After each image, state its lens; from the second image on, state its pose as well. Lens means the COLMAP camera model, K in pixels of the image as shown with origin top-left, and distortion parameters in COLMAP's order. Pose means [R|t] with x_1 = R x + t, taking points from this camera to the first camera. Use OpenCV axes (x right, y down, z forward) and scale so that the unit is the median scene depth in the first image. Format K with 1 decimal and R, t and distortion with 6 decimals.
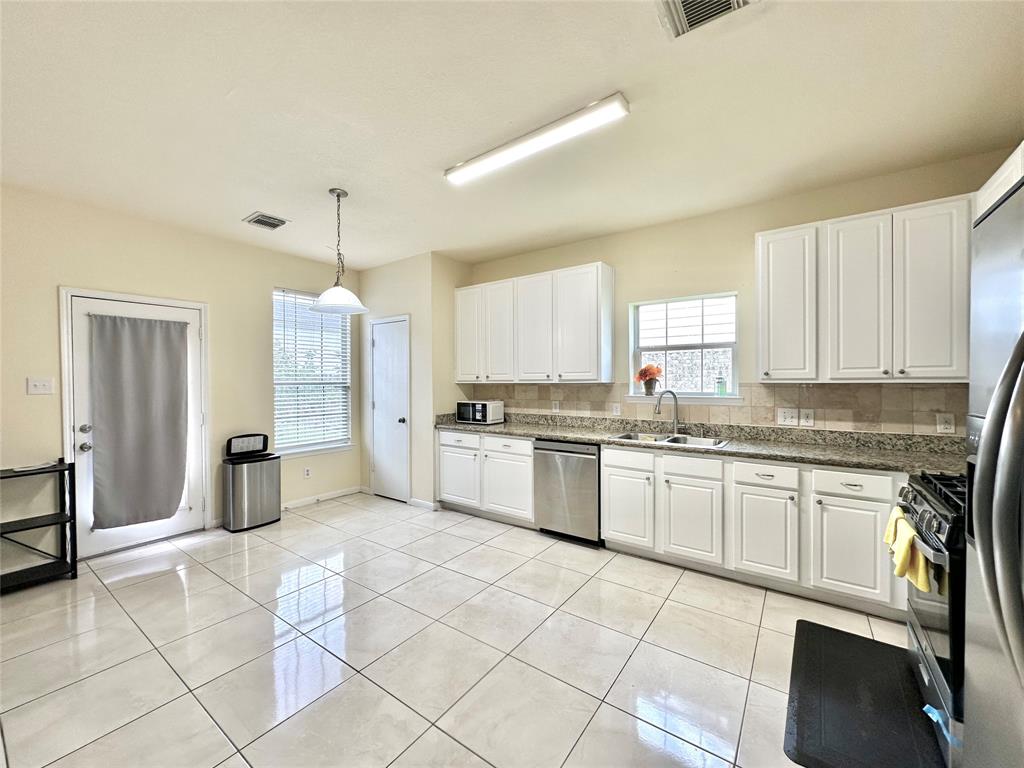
lens RADIAL K [[410.6, 0, 511.6], [0, 410.6, 383.6], [0, 0, 1]] dist [-0.002525, -0.000012]
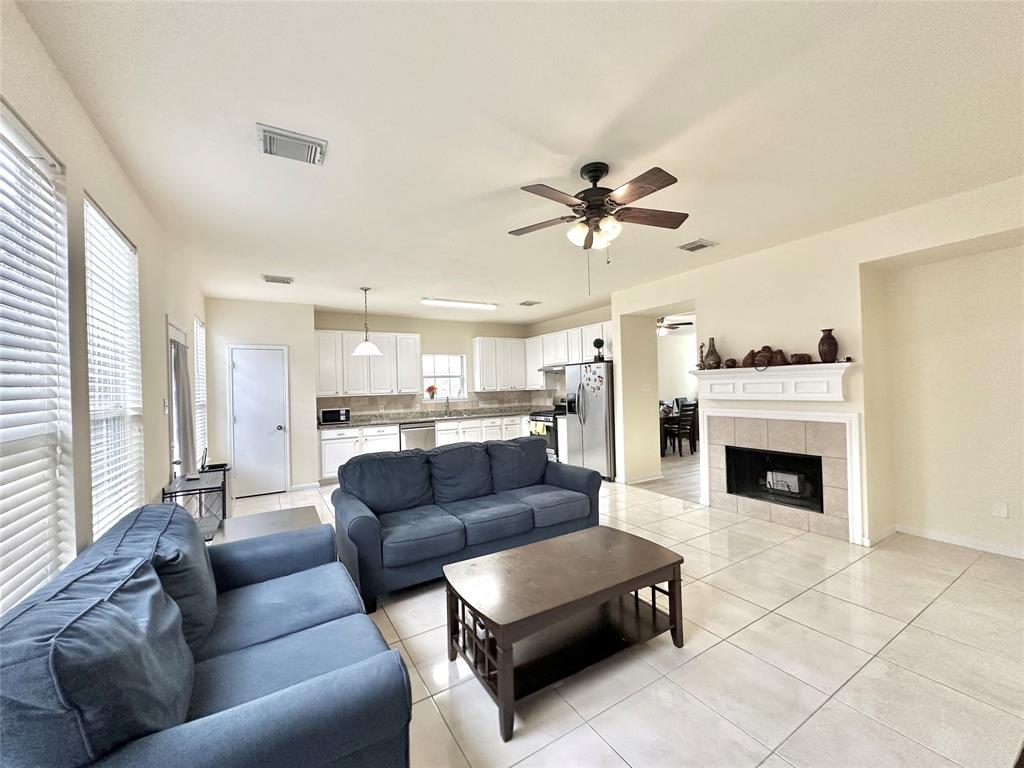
lens RADIAL K [[410.6, 0, 513.9], [0, 410.6, 385.1], [0, 0, 1]] dist [-0.002525, -0.000012]
pose [[0.393251, -0.003635, 0.919424, -1.375210], [0.034063, 0.999363, -0.010618, -0.006189], [-0.918800, 0.035494, 0.393124, -0.209207]]
